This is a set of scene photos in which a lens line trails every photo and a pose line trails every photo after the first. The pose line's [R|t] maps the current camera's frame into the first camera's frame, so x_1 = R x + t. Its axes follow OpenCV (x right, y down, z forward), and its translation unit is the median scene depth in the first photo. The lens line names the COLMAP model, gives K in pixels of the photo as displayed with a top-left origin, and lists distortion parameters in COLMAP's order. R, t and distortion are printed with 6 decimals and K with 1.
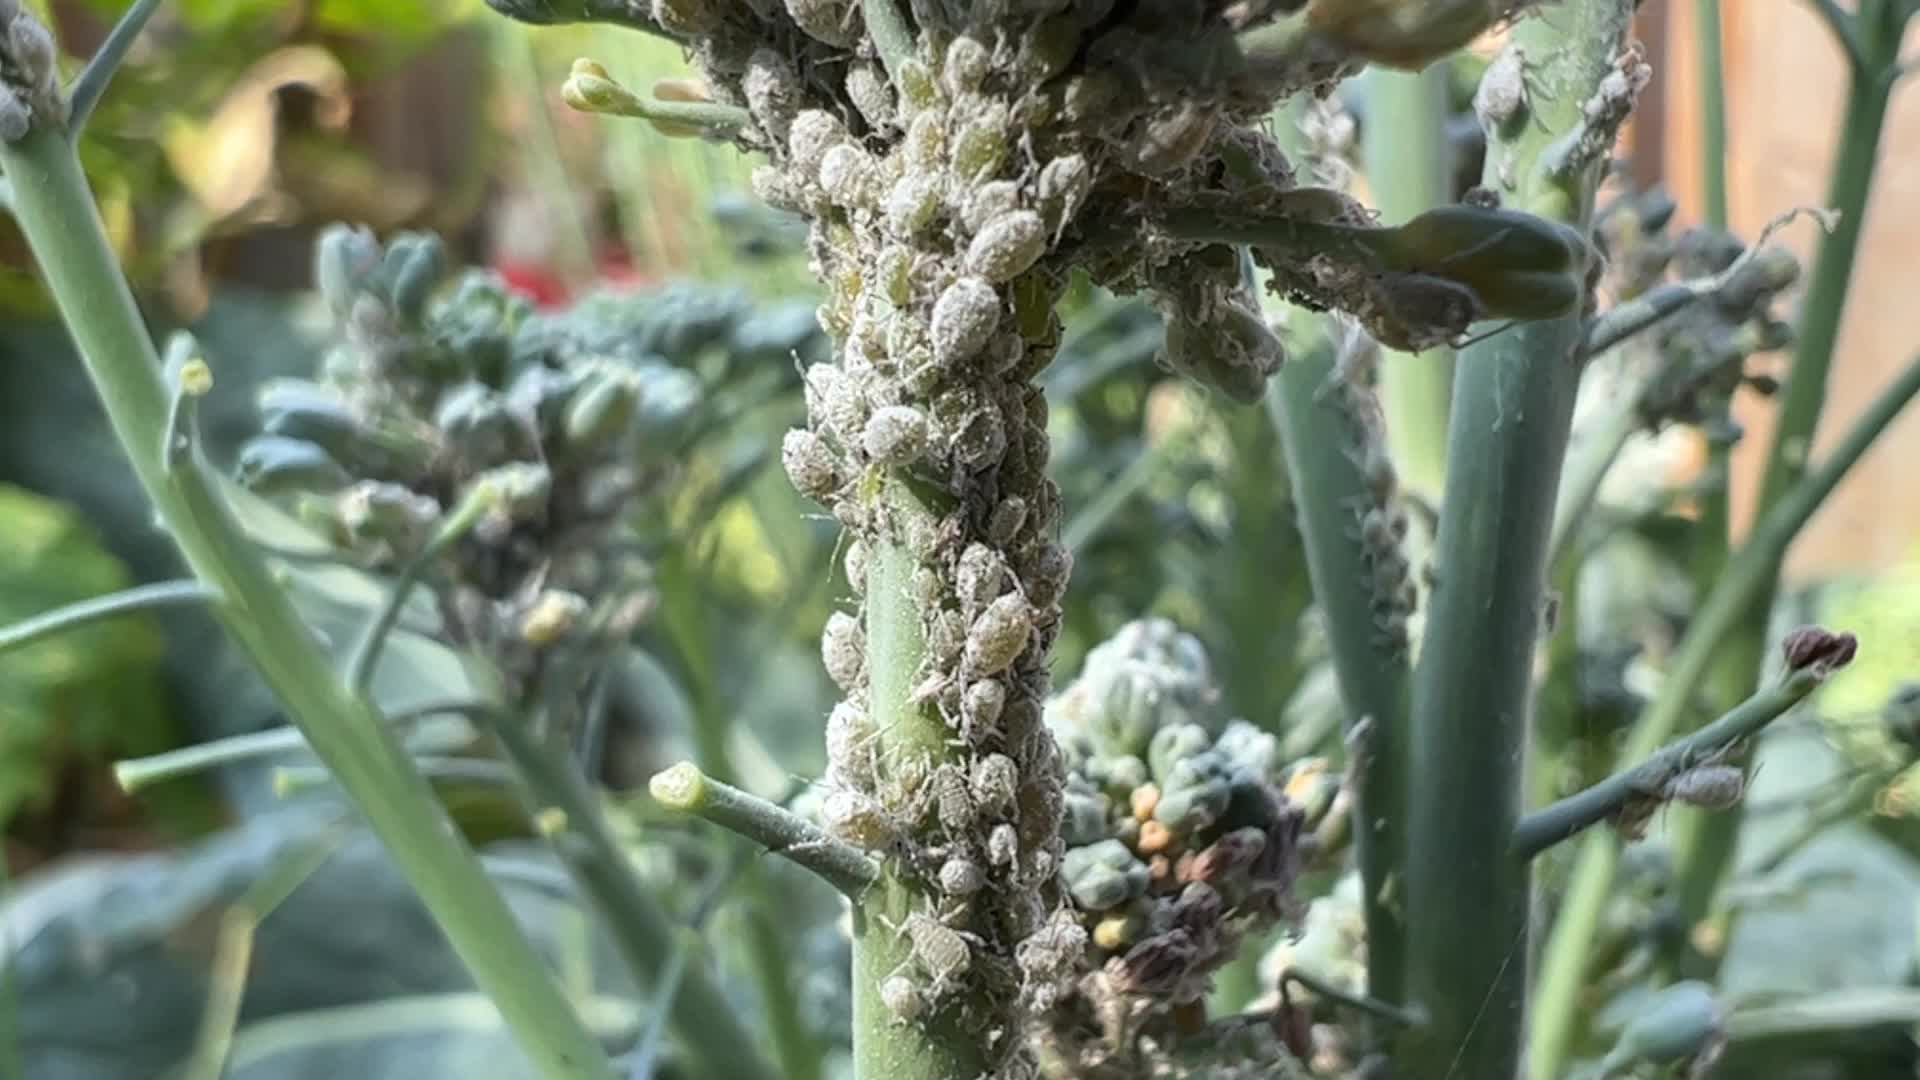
lens RADIAL K [[1562.0, 0, 960.0], [0, 1562.0, 540.0], [0, 0, 1]] dist [-0.003811, -0.002840]
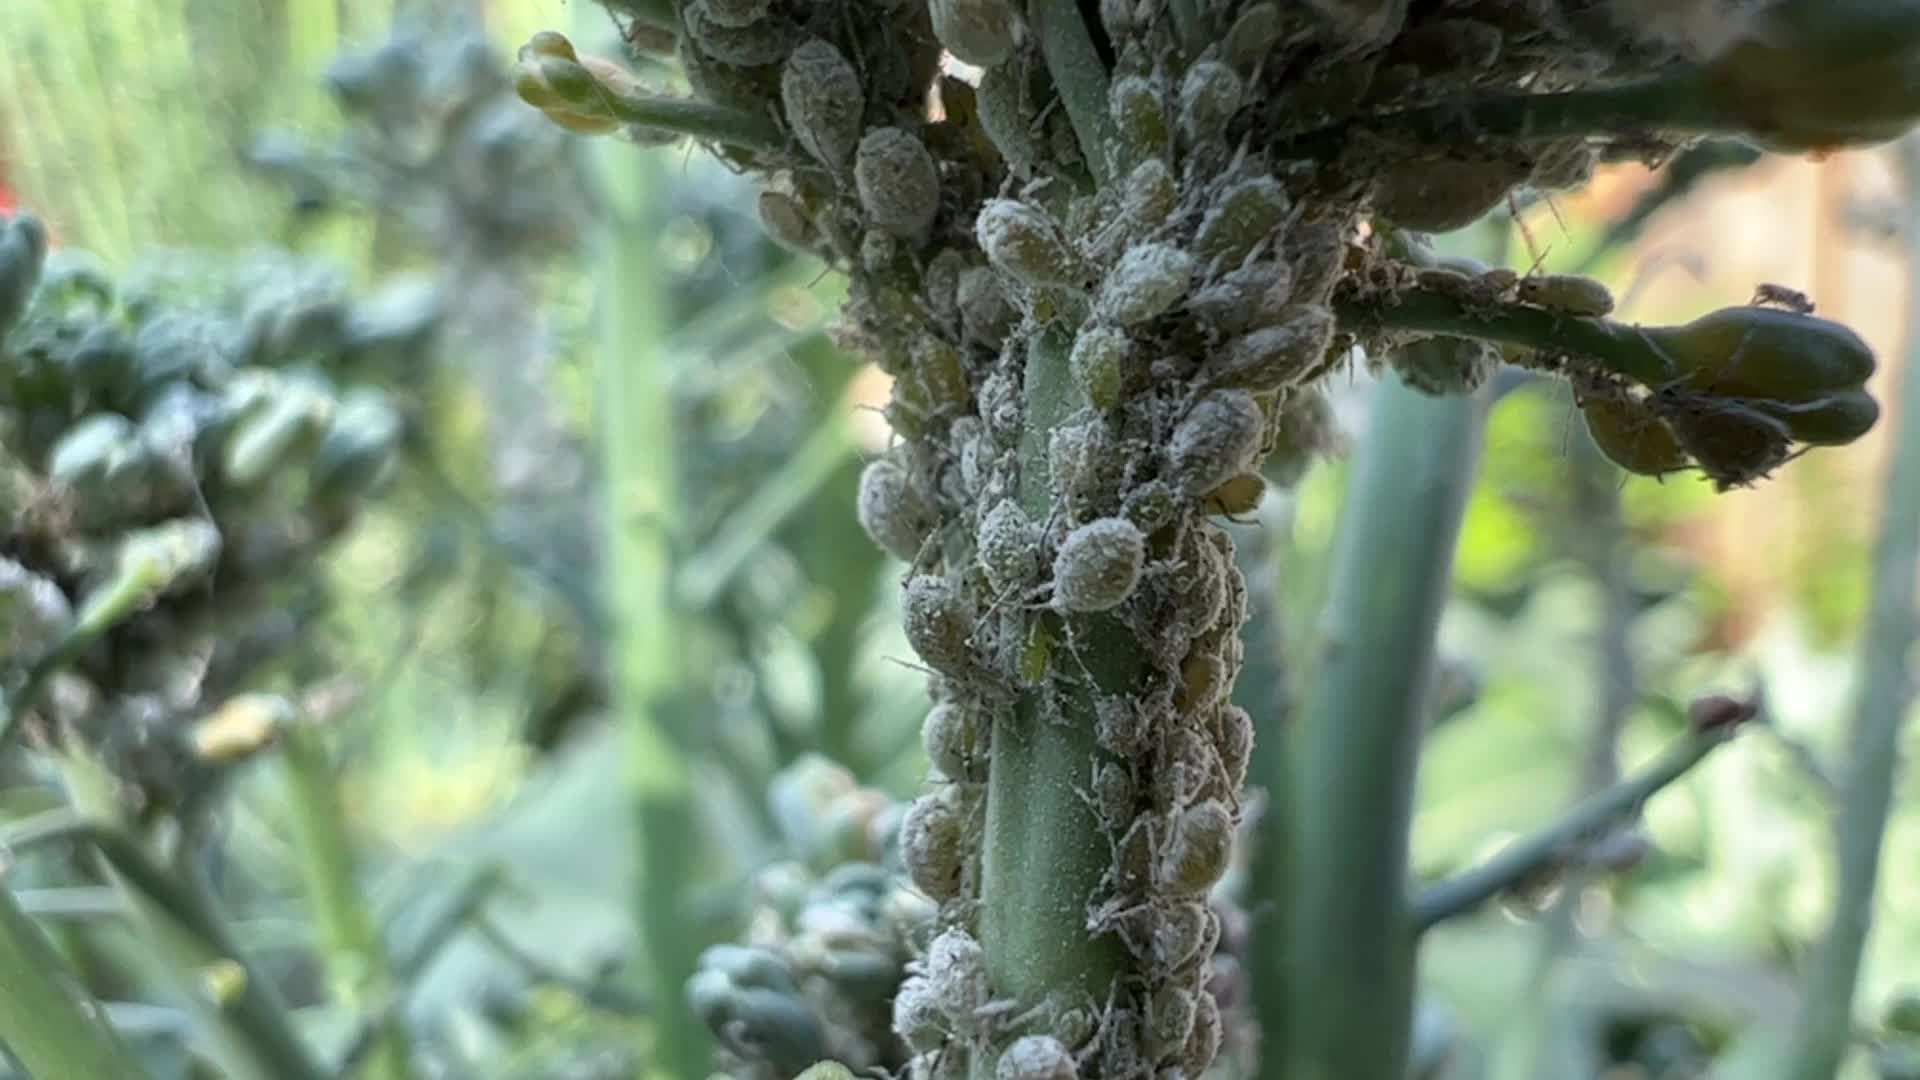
lens RADIAL K [[1562.0, 0, 960.0], [0, 1562.0, 540.0], [0, 0, 1]] dist [-0.003811, -0.002840]
pose [[0.941607, -0.030376, 0.335340, -0.180700], [0.018636, 0.999097, 0.038174, -0.062532], [-0.336197, -0.029695, 0.941323, 0.167776]]
